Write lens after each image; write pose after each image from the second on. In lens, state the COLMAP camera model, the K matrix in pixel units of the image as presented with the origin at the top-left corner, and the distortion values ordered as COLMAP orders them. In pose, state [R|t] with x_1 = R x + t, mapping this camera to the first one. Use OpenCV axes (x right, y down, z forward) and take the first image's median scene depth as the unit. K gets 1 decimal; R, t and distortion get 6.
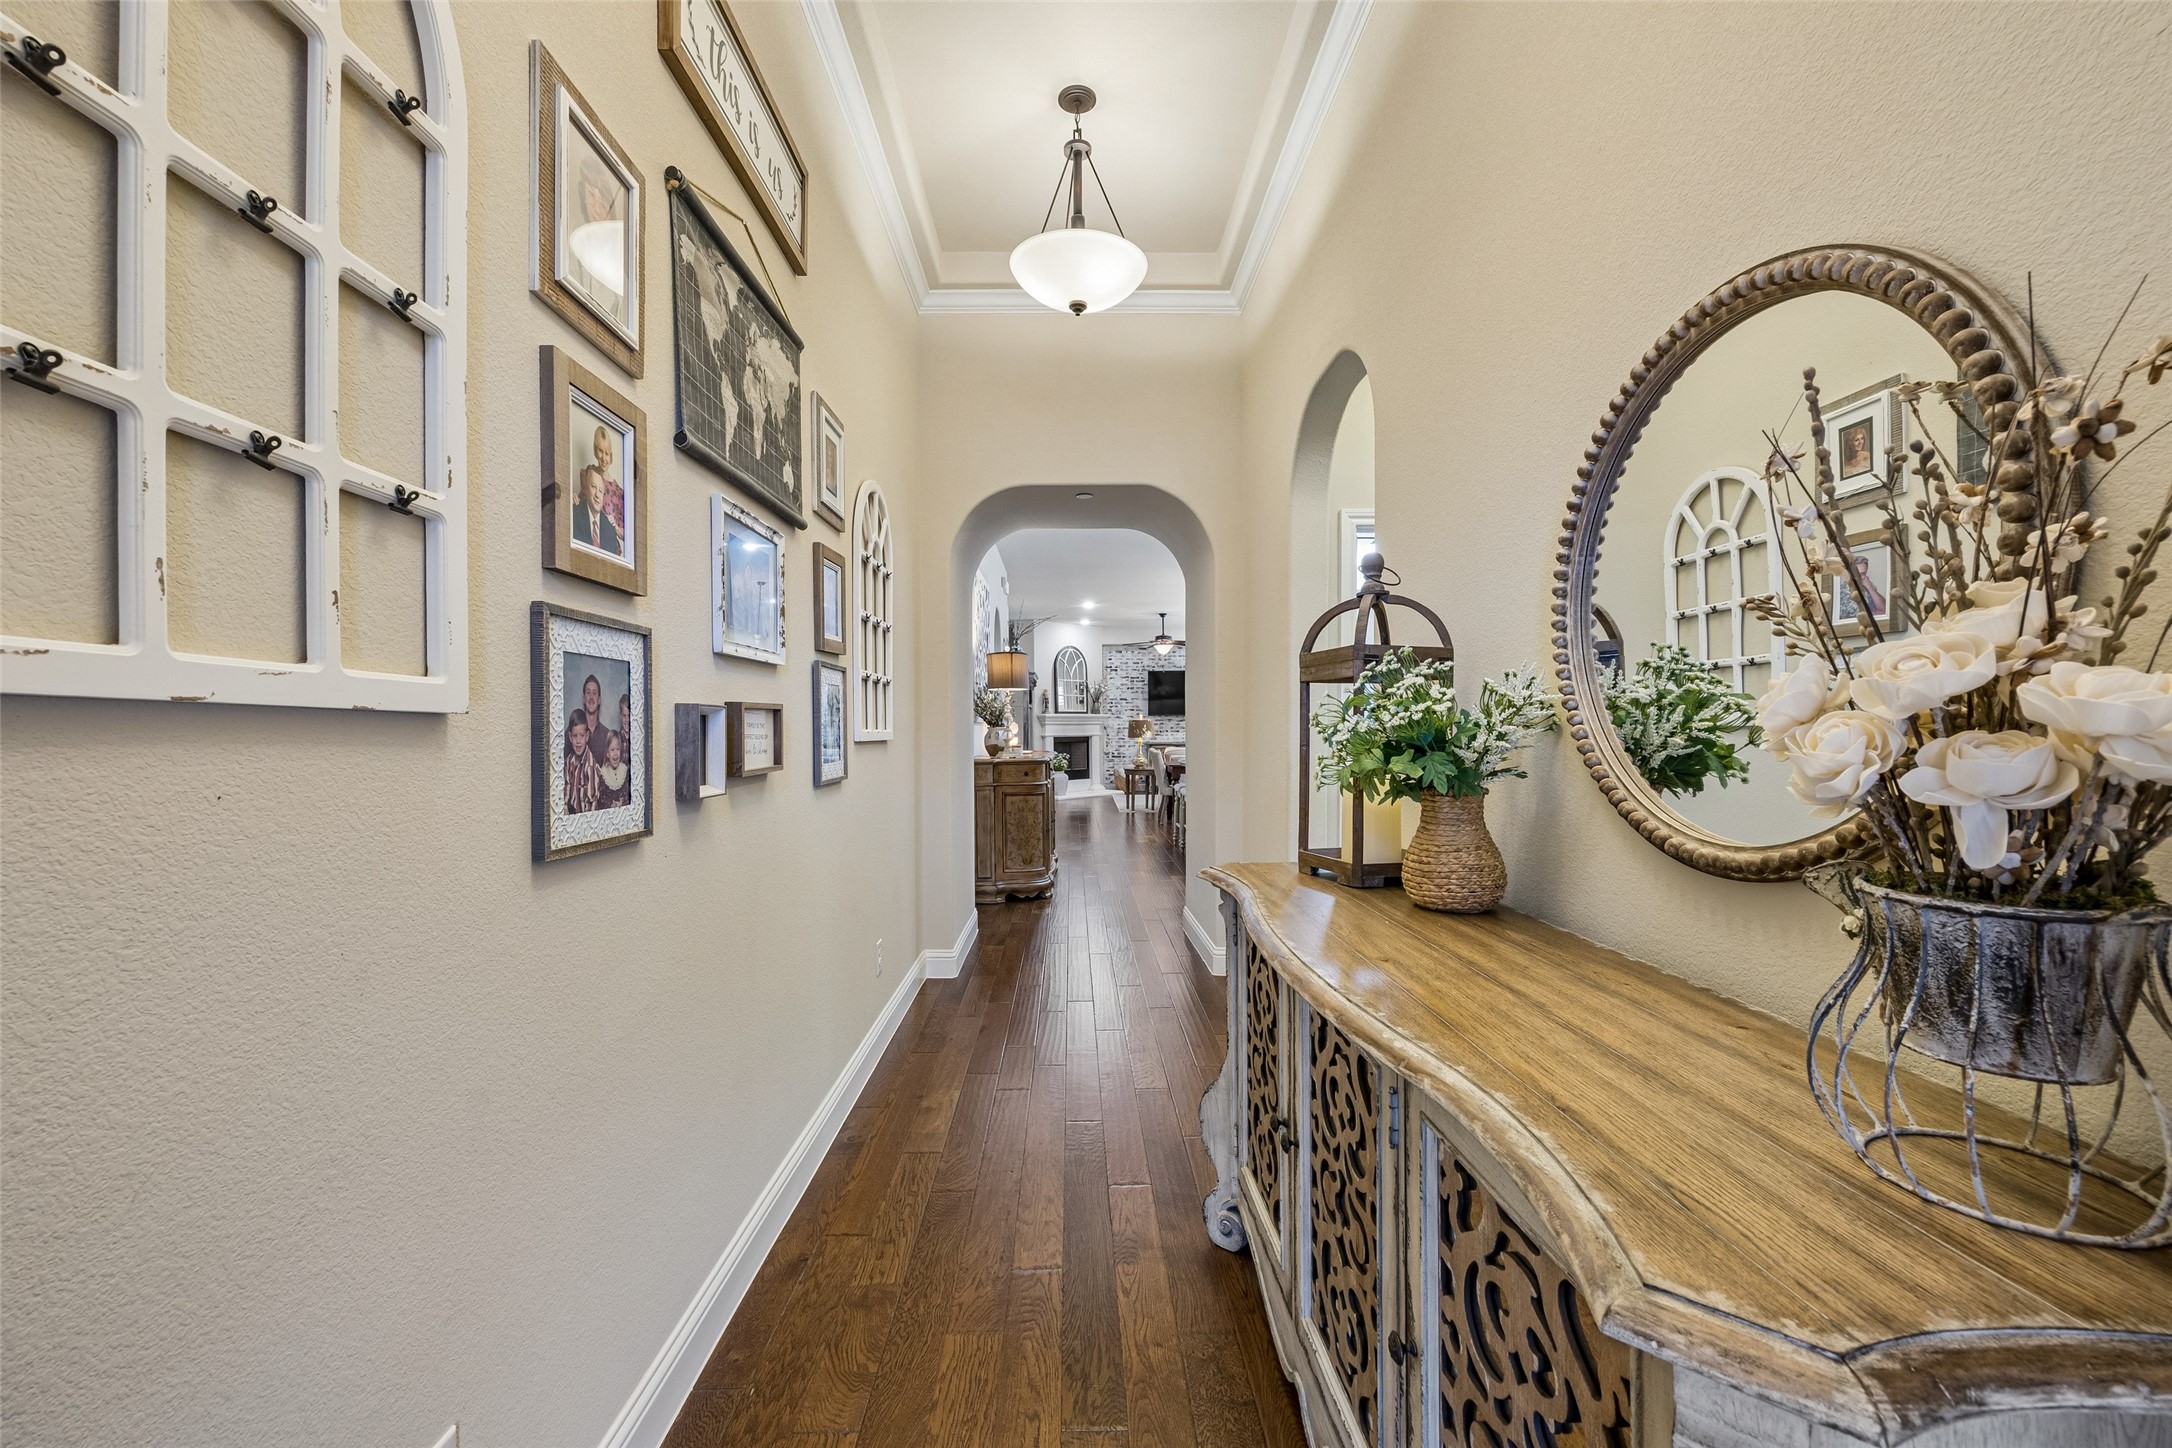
lens RADIAL K [[839.0, 0, 1081.8], [0, 839.0, 713.5], [0, 0, 1]] dist [0.009188, -0.003060]
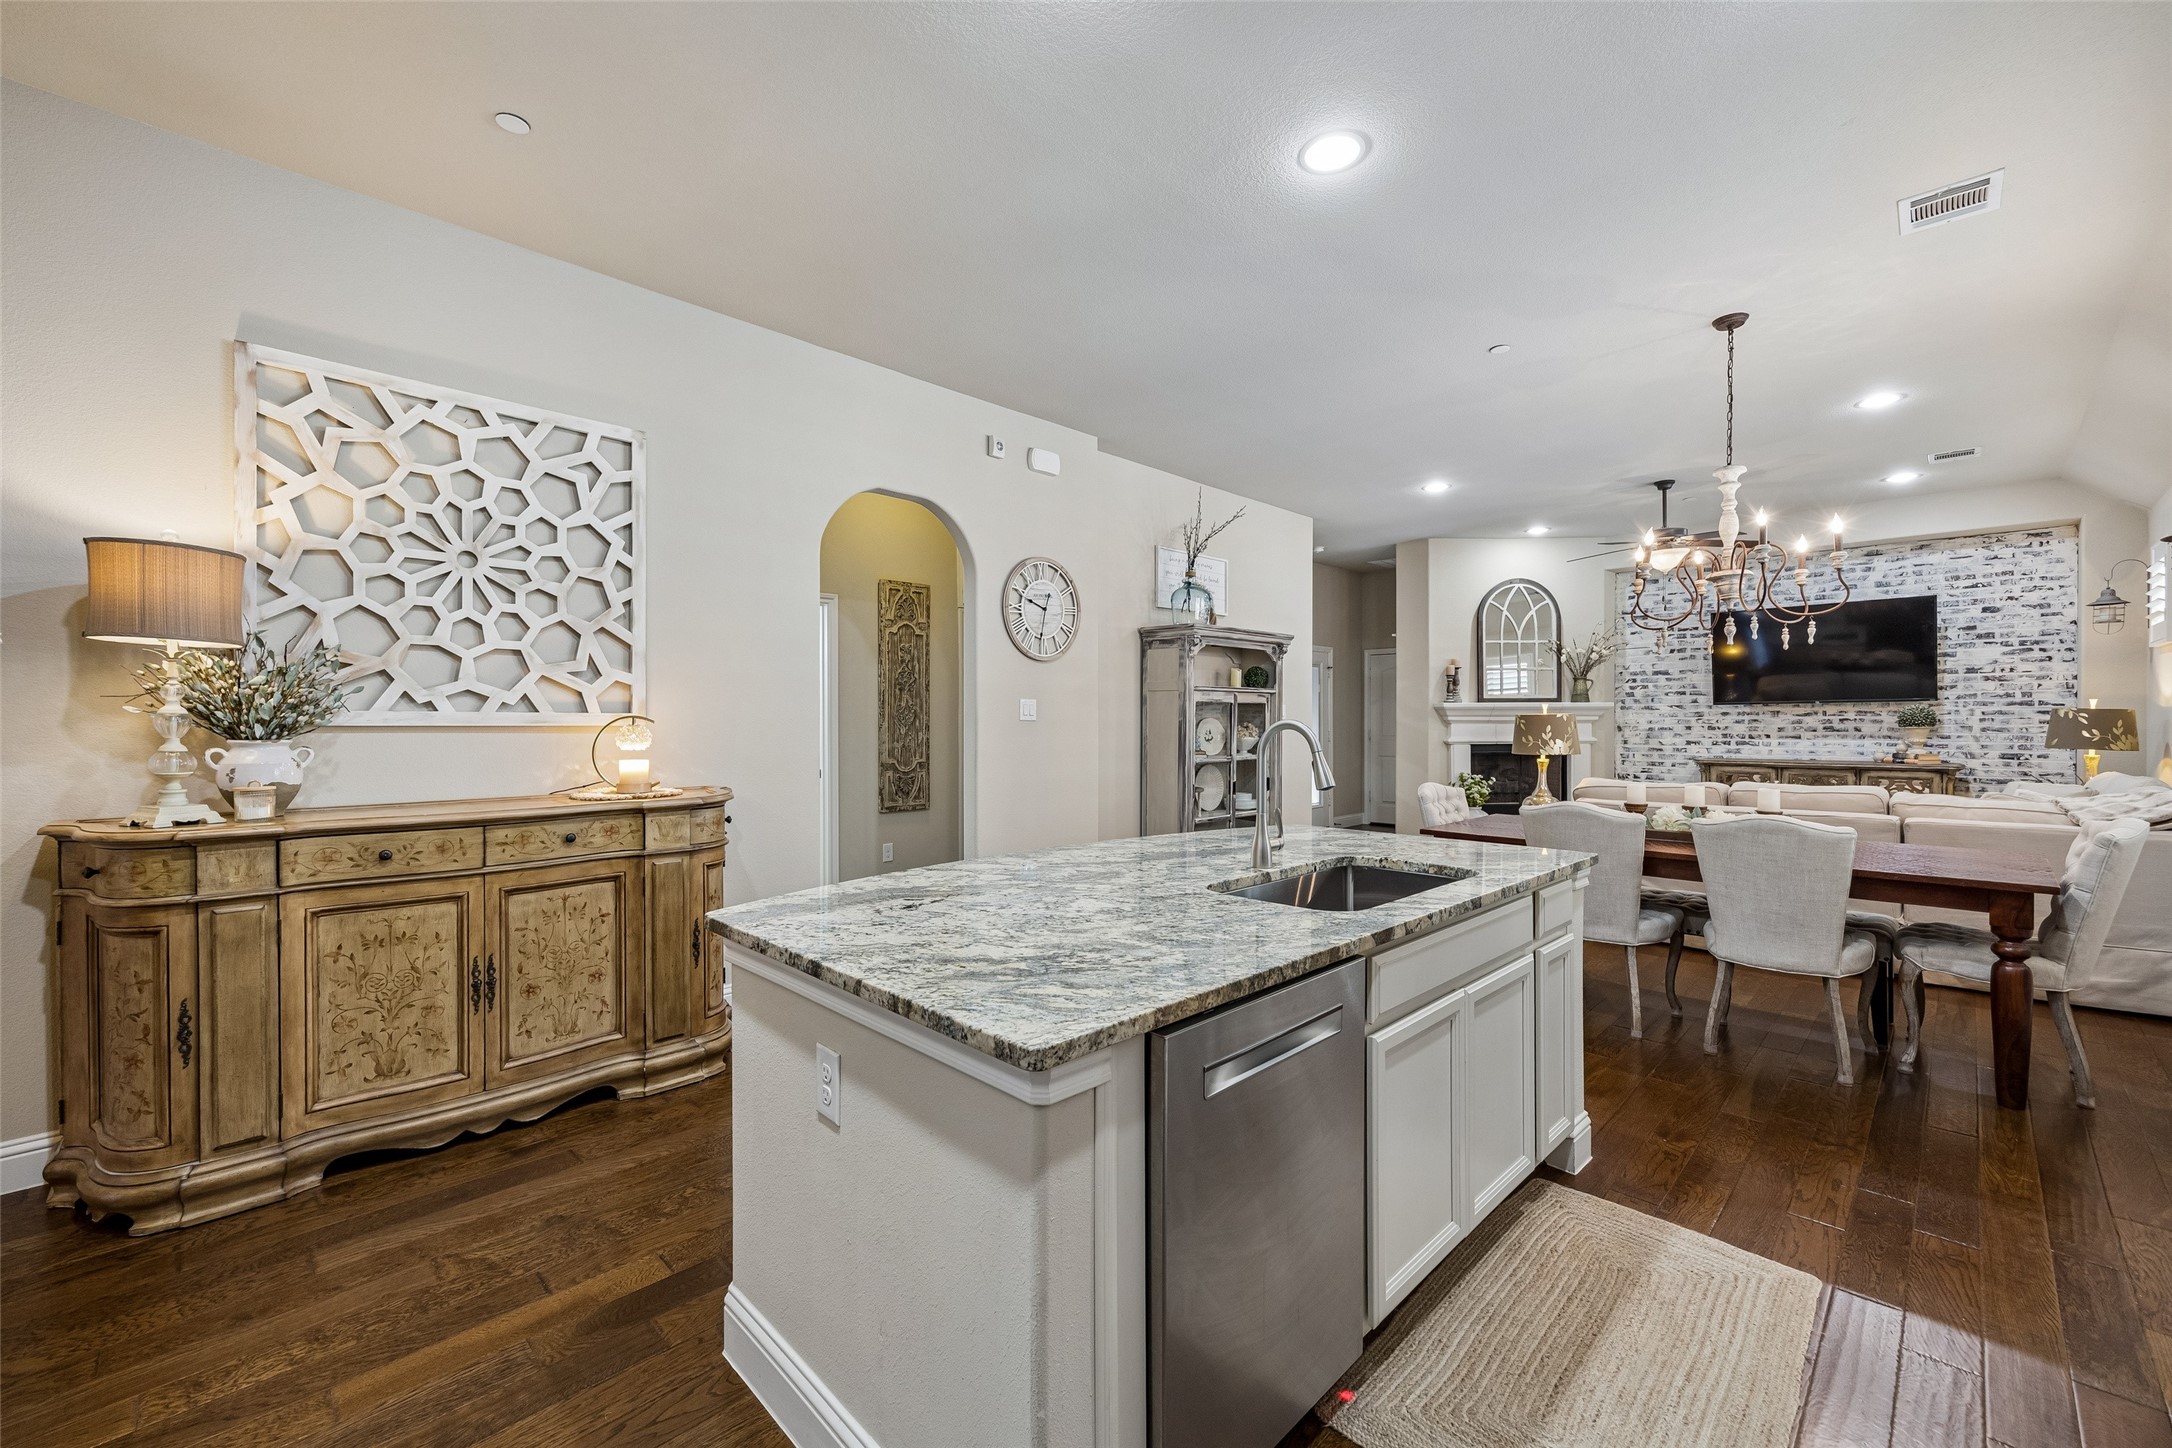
lens RADIAL K [[874.3, 0, 1077.4], [0, 874.3, 726.7], [0, 0, 1]] dist [0.008752, -0.000239]
pose [[0.696512, 0.008300, -0.717497, 0.197089], [0.002853, 0.999893, 0.014337, 0.007435], [0.717539, -0.012033, 0.696414, 0.387388]]
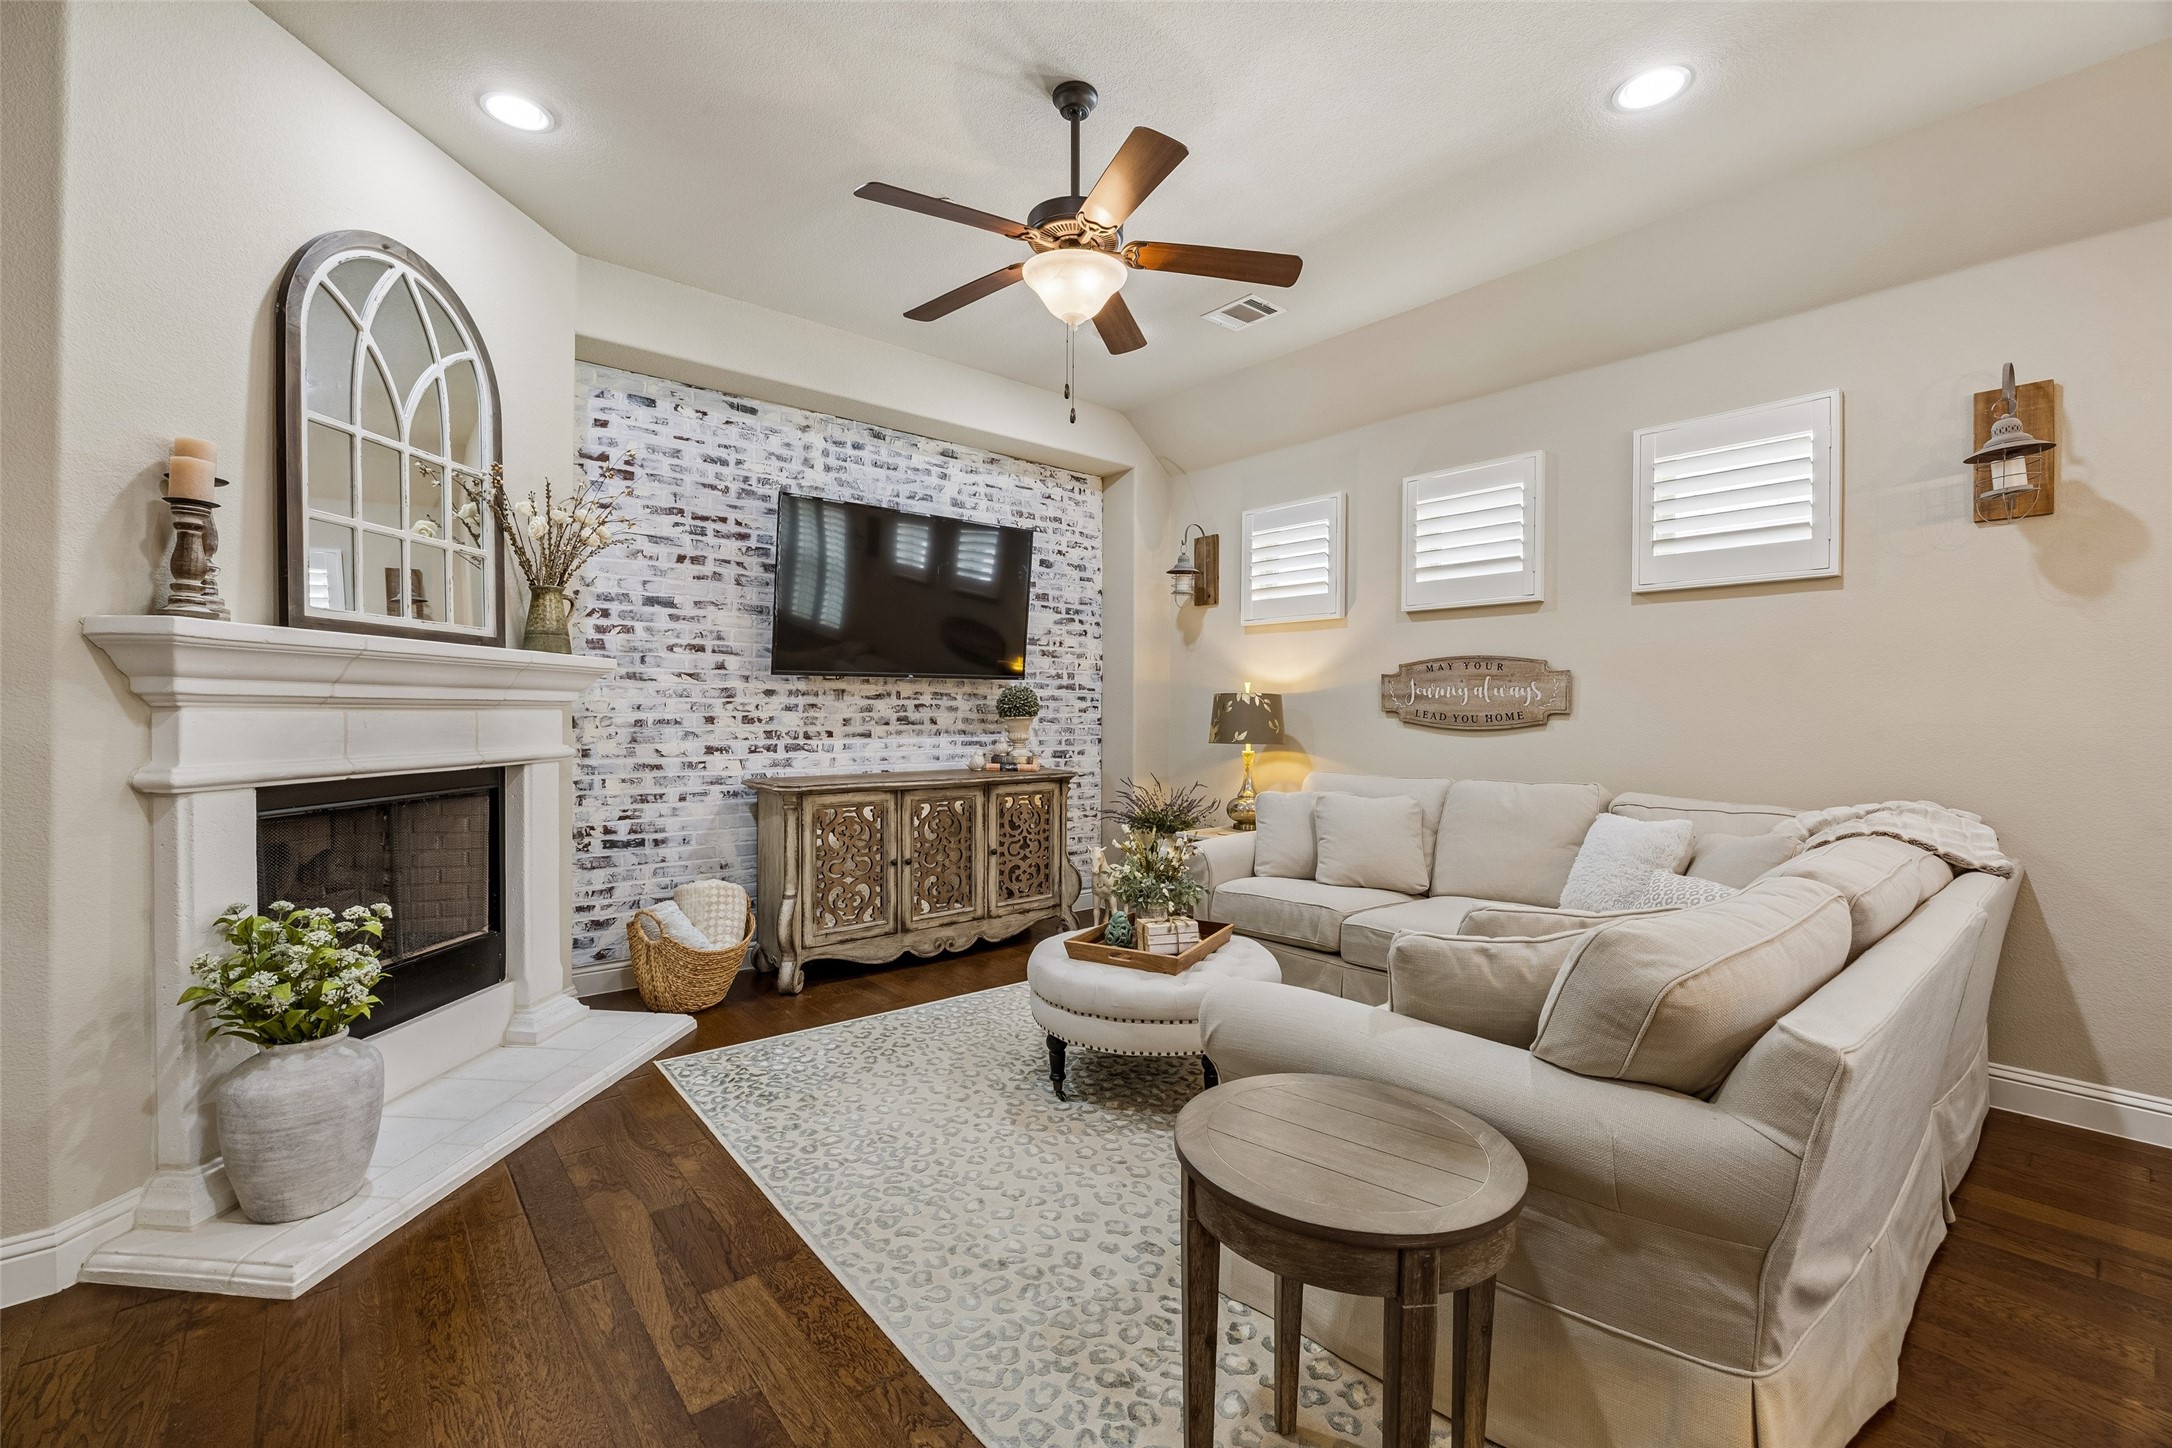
lens RADIAL K [[911.1, 0, 1099.2], [0, 911.1, 712.5], [0, 0, 1]] dist [-0.018313, 0.000843]
pose [[0.769543, 0.007851, 0.638547, -0.019955], [-0.010702, 0.999943, 0.000604, 0.013455], [-0.638506, -0.007299, 0.769582, 0.759786]]
